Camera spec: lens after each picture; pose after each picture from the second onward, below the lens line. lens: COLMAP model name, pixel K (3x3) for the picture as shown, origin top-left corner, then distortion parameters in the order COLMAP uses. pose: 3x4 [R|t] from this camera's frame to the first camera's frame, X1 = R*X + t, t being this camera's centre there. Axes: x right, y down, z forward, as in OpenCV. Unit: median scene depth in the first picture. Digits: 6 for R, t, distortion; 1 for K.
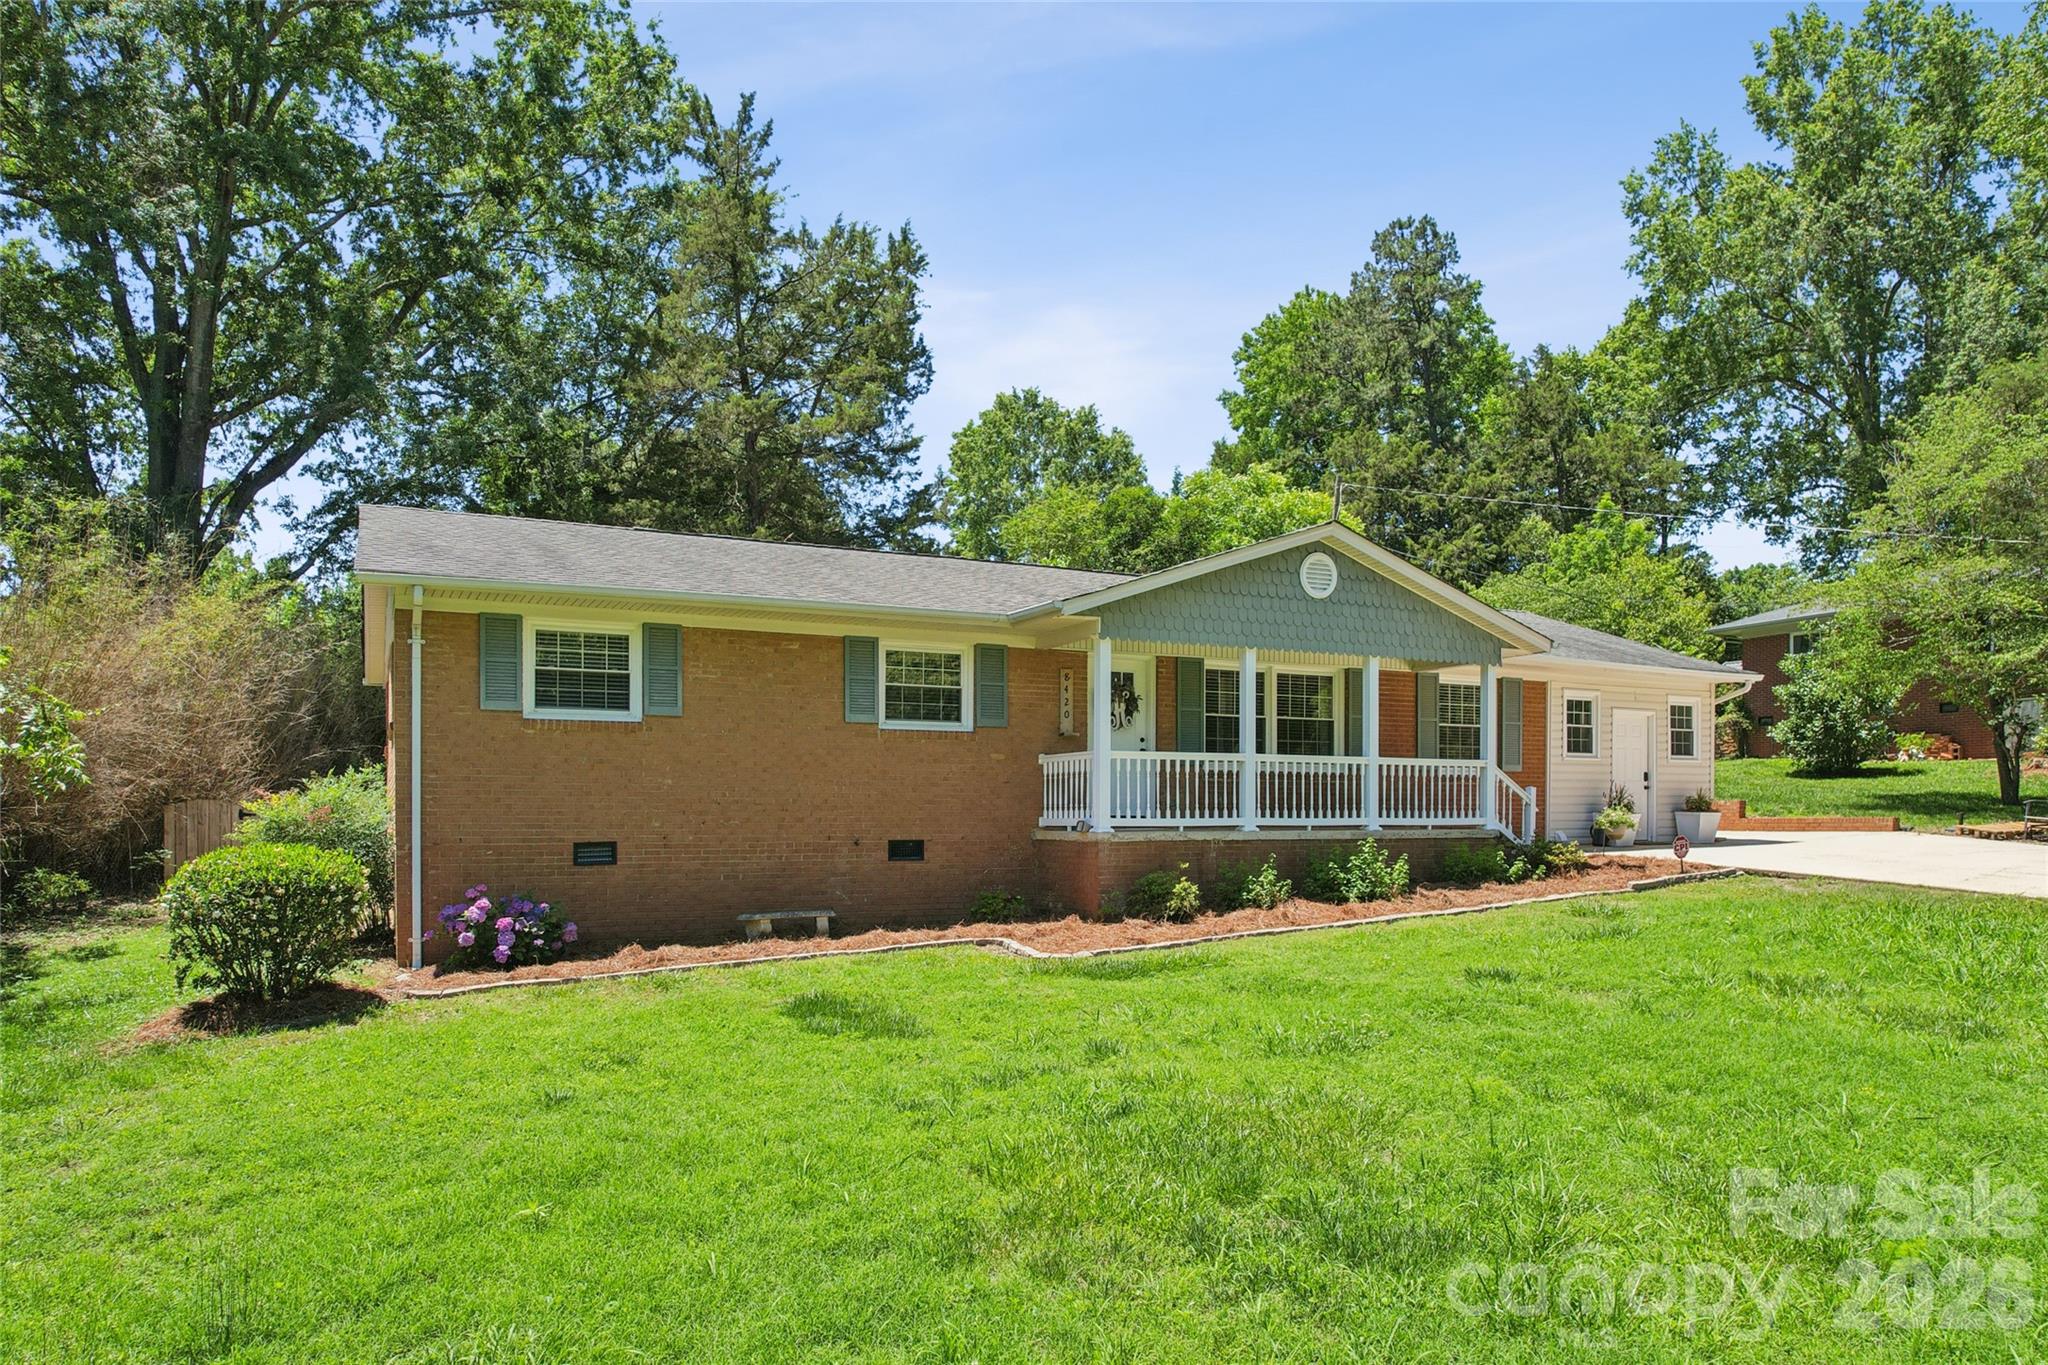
lens RADIAL K [[1342.5, 0, 1049.3], [0, 1342.5, 804.7], [0, 0, 1]] dist [-0.045275, 0.001441]
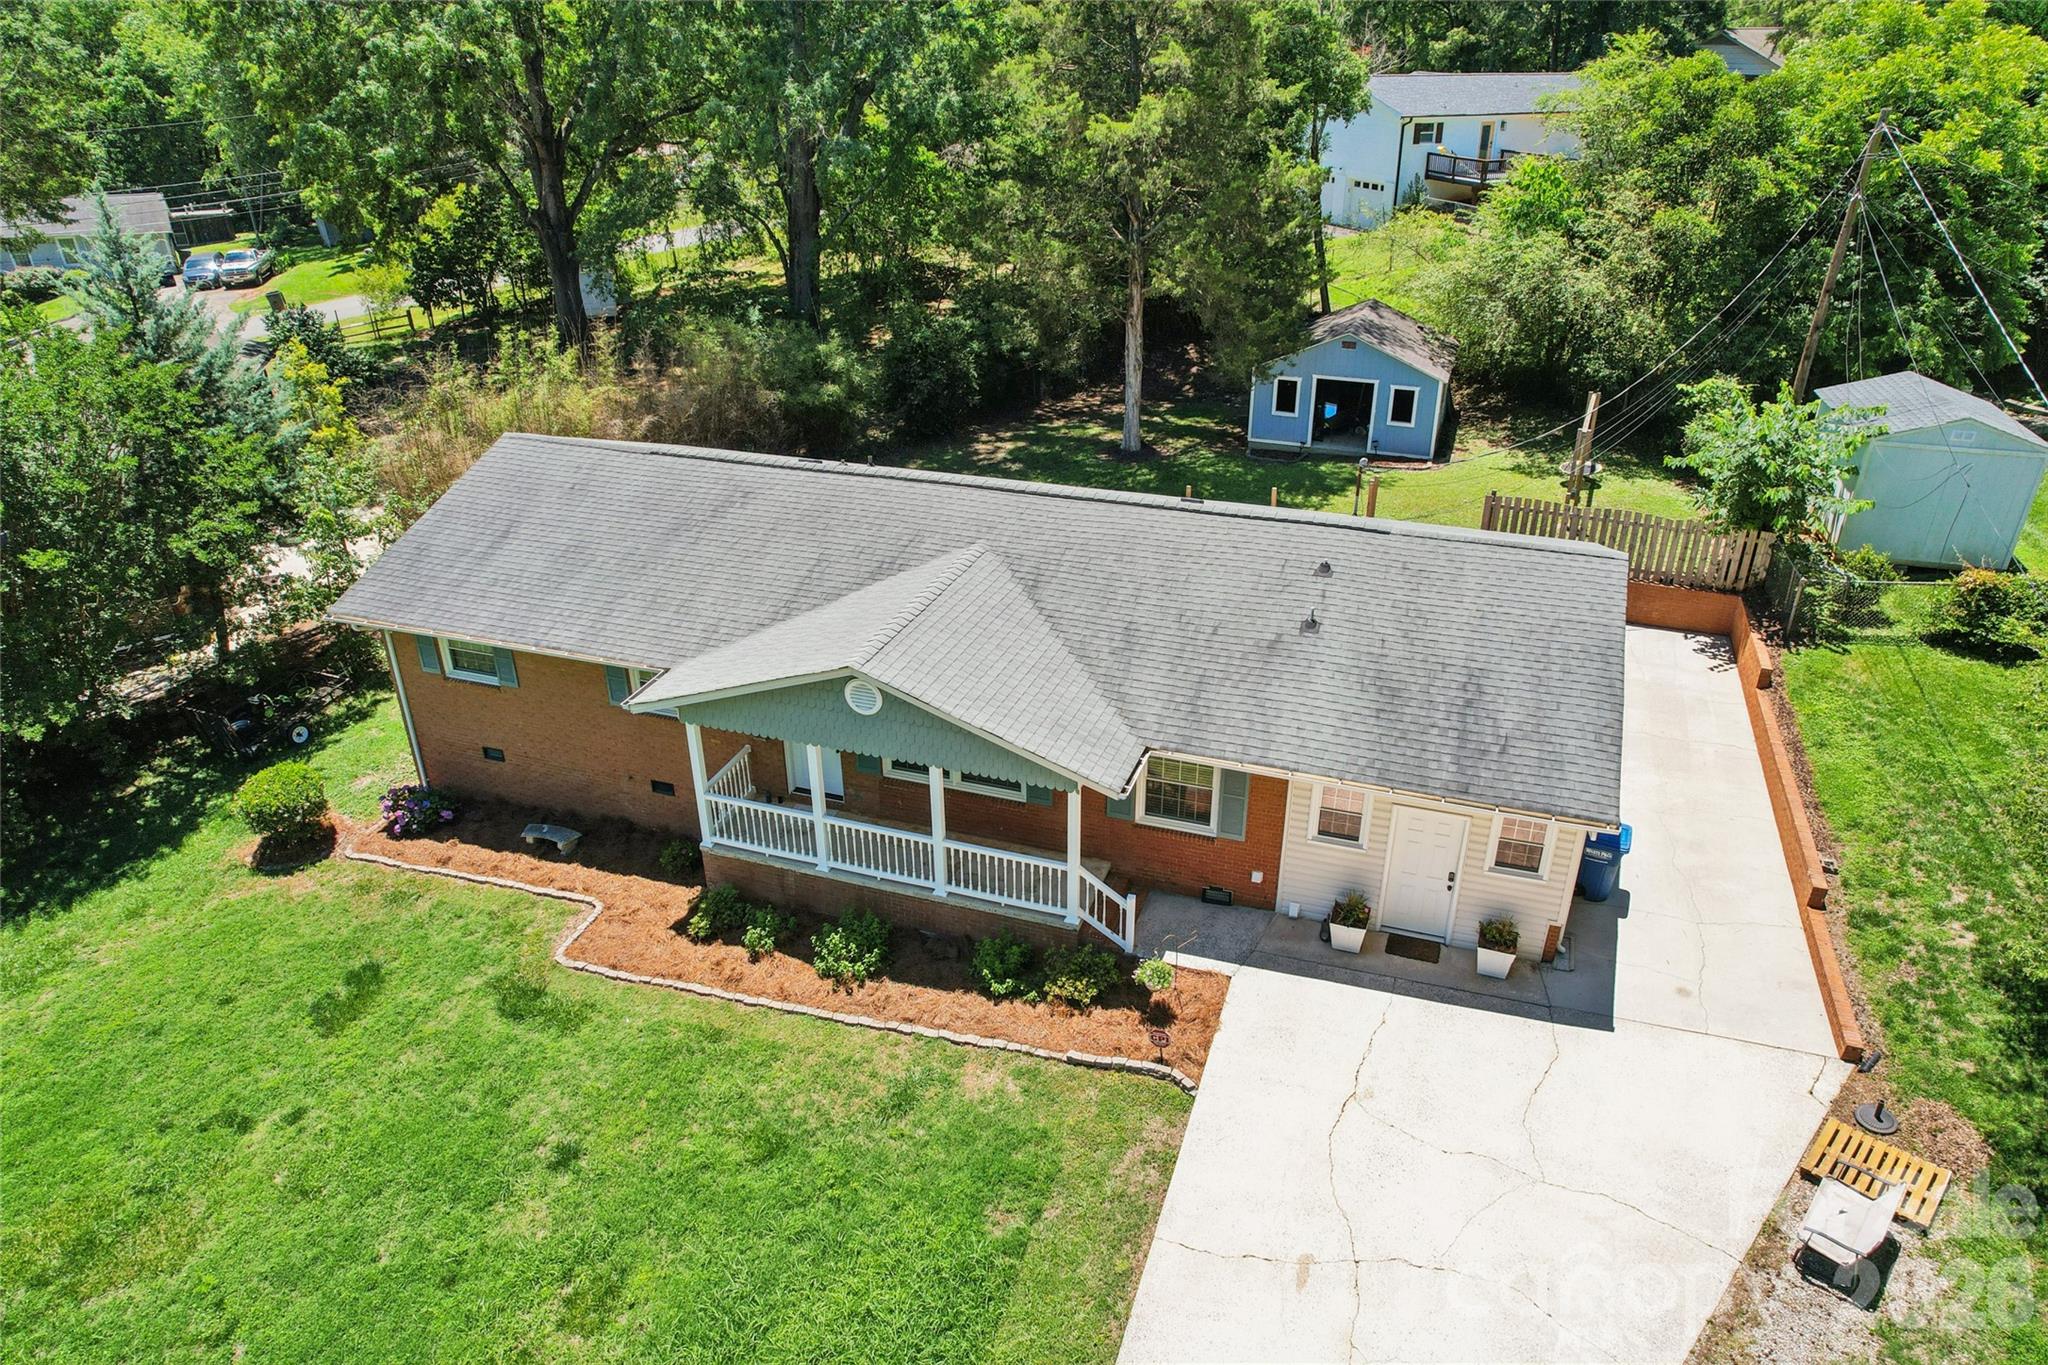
lens RADIAL K [[1304.6, 0, 1038.4], [0, 1304.6, 675.5], [0, 0, 1]] dist [-0.065332, 0.052101]
pose [[0.700327, 0.320736, -0.637707, 0.945935], [0.008135, 0.889726, 0.456423, -0.651089], [0.713776, -0.324833, 0.620490, 0.426694]]
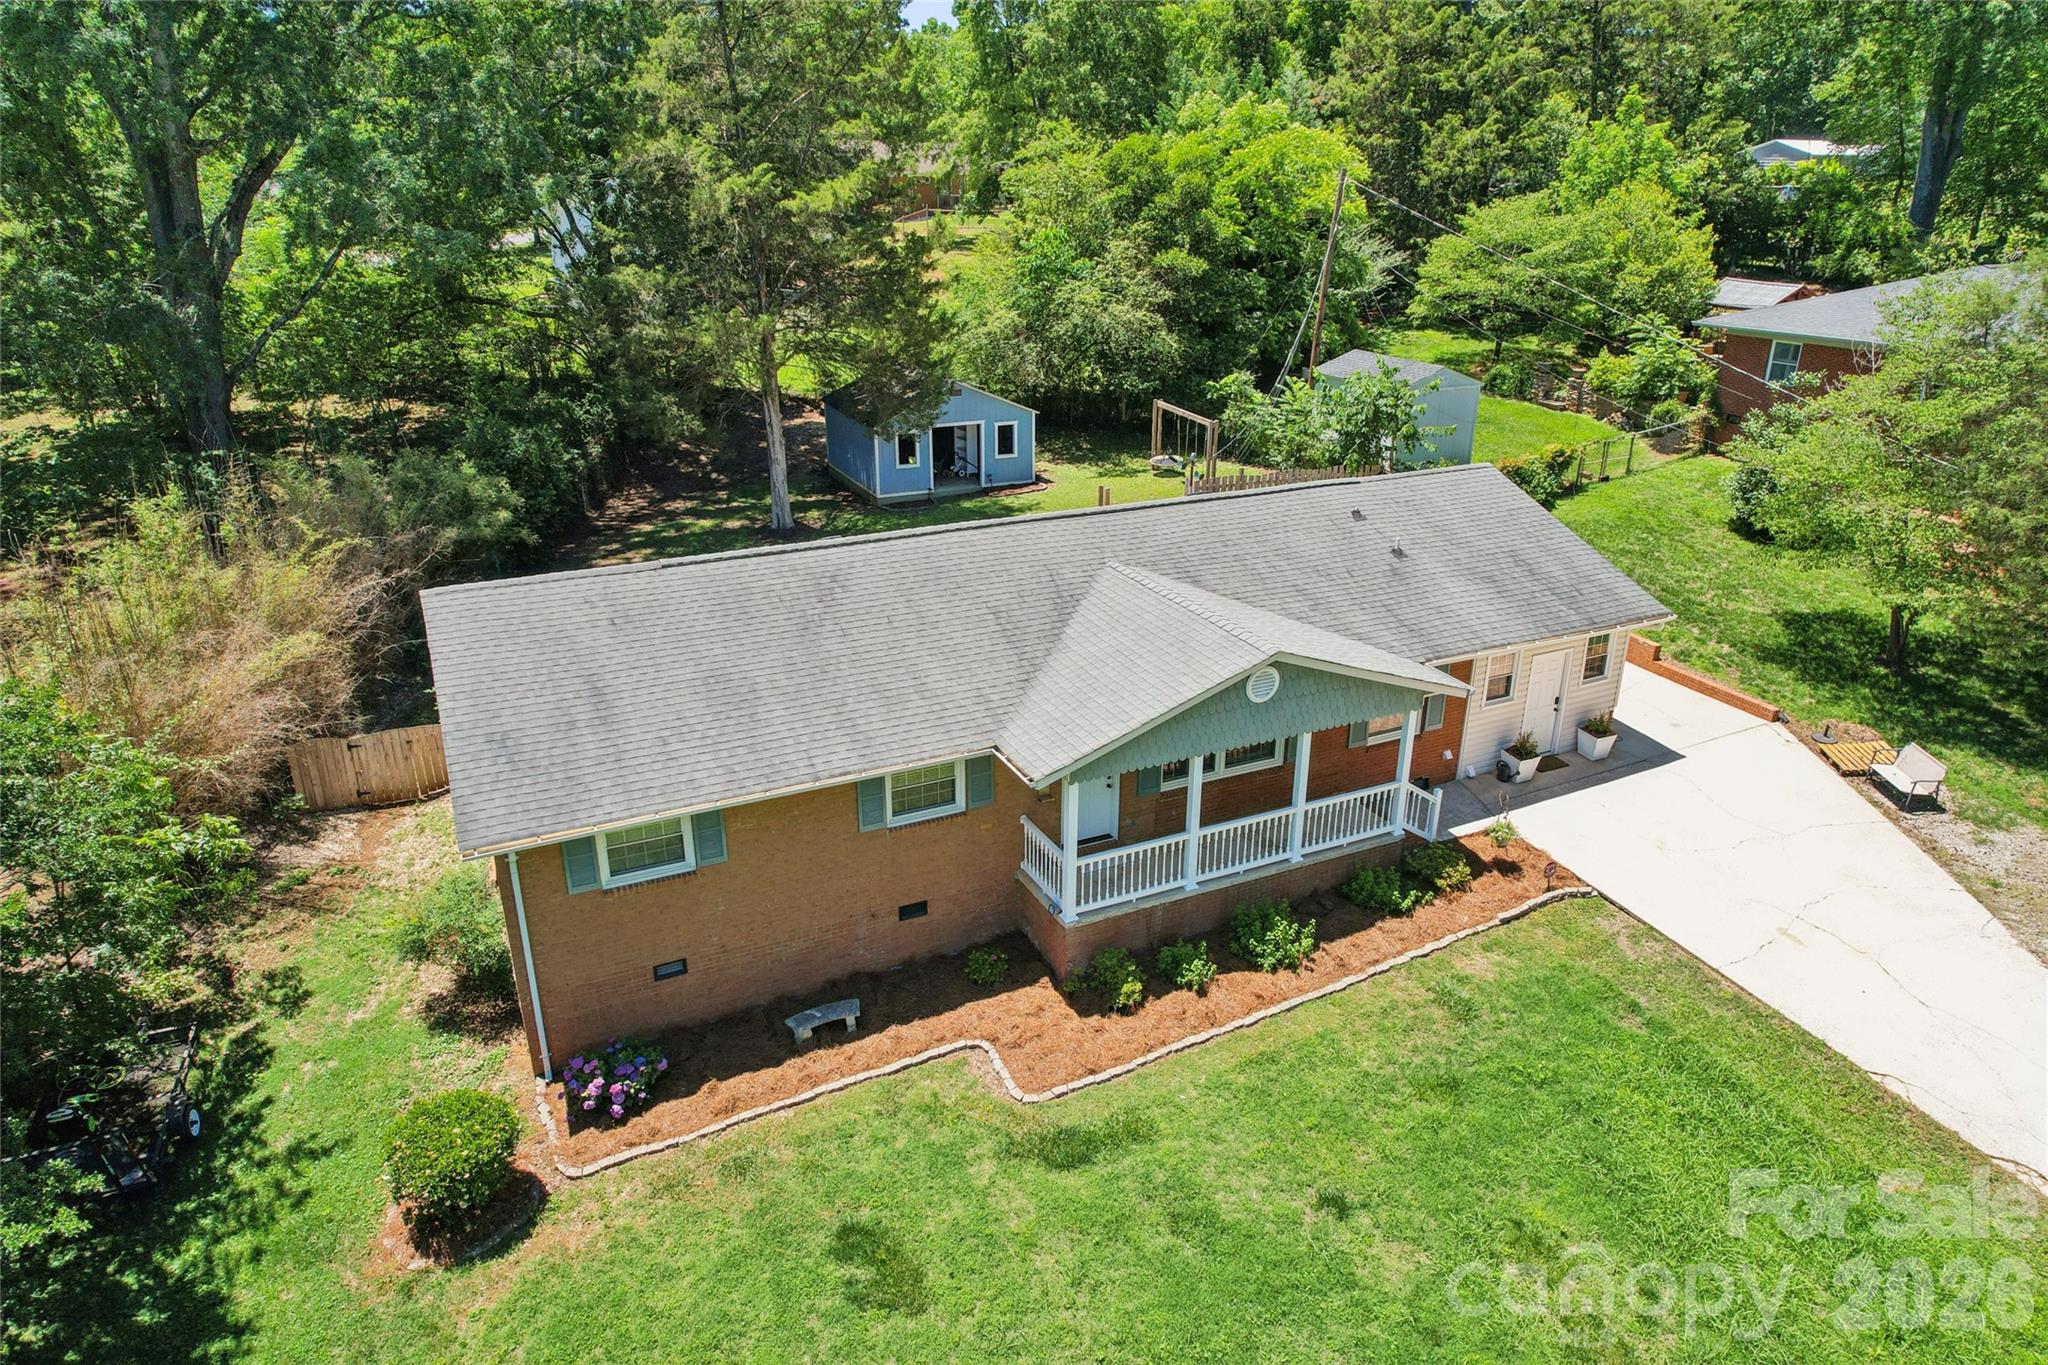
lens RADIAL K [[1304.6, 0, 1038.4], [0, 1304.6, 675.5], [0, 0, 1]] dist [-0.065332, 0.052101]
pose [[0.999895, 0.010348, -0.010133, 0.018301], [-0.005762, 0.926121, 0.377183, -0.576449], [0.013288, -0.377085, 0.926083, -0.032637]]
